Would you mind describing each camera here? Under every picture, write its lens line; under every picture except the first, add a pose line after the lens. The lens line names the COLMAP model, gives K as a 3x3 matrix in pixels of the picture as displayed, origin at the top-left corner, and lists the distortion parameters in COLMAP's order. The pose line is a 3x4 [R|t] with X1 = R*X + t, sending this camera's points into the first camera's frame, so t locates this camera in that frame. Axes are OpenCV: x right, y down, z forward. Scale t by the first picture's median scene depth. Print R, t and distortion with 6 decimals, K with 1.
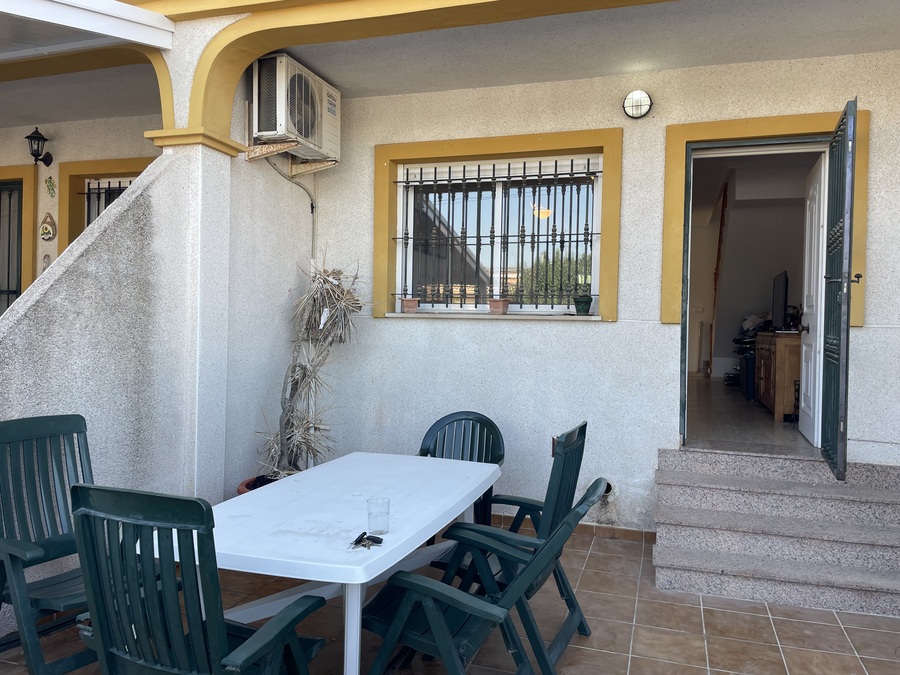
lens RADIAL K [[677.8, 0, 454.8], [0, 677.8, 330.9], [0, 0, 1]] dist [0.078252, -0.097234]
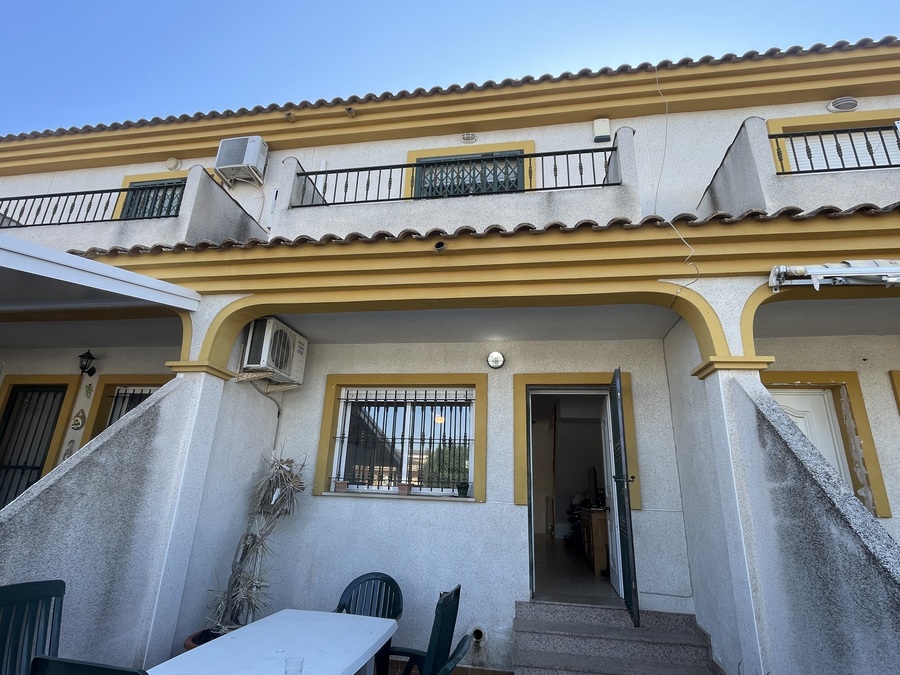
lens RADIAL K [[463.3, 0, 448.8], [0, 463.3, 337.6], [0, 0, 1]] dist [-0.003293, 0.000052]
pose [[0.990009, 0.060496, 0.127366, 0.014700], [-0.015985, 0.945615, -0.324895, -0.024535], [-0.140094, 0.319613, 0.937135, -0.023268]]
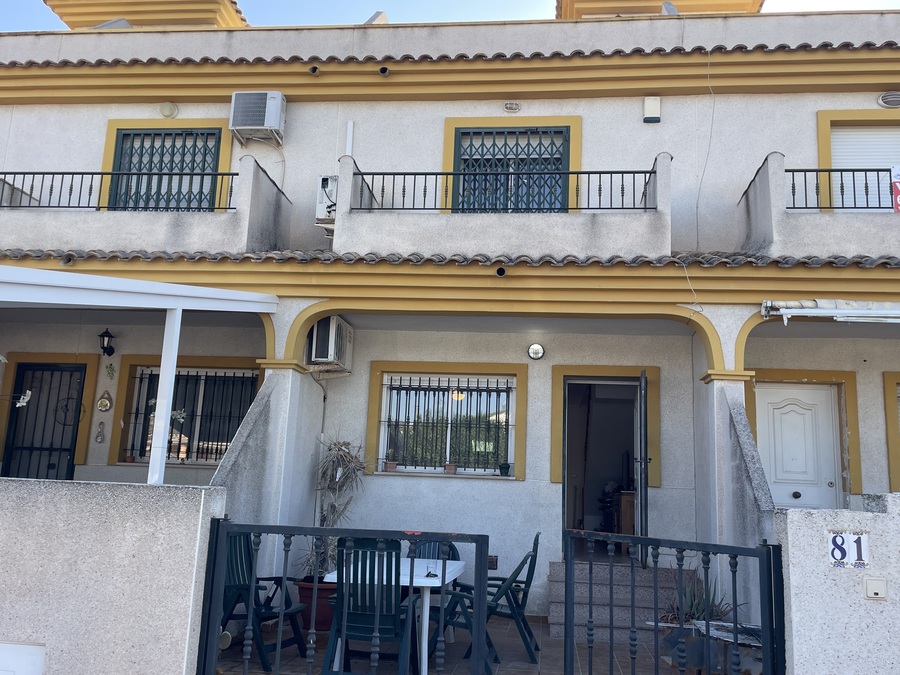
lens RADIAL K [[810.3, 0, 456.6], [0, 810.3, 339.7], [0, 0, 1]] dist [0.065659, -0.041439]
pose [[0.979527, 0.056417, 0.193245, -0.321350], [-0.018472, 0.981067, -0.192786, 0.033660], [-0.200463, 0.185269, 0.962024, -0.912386]]
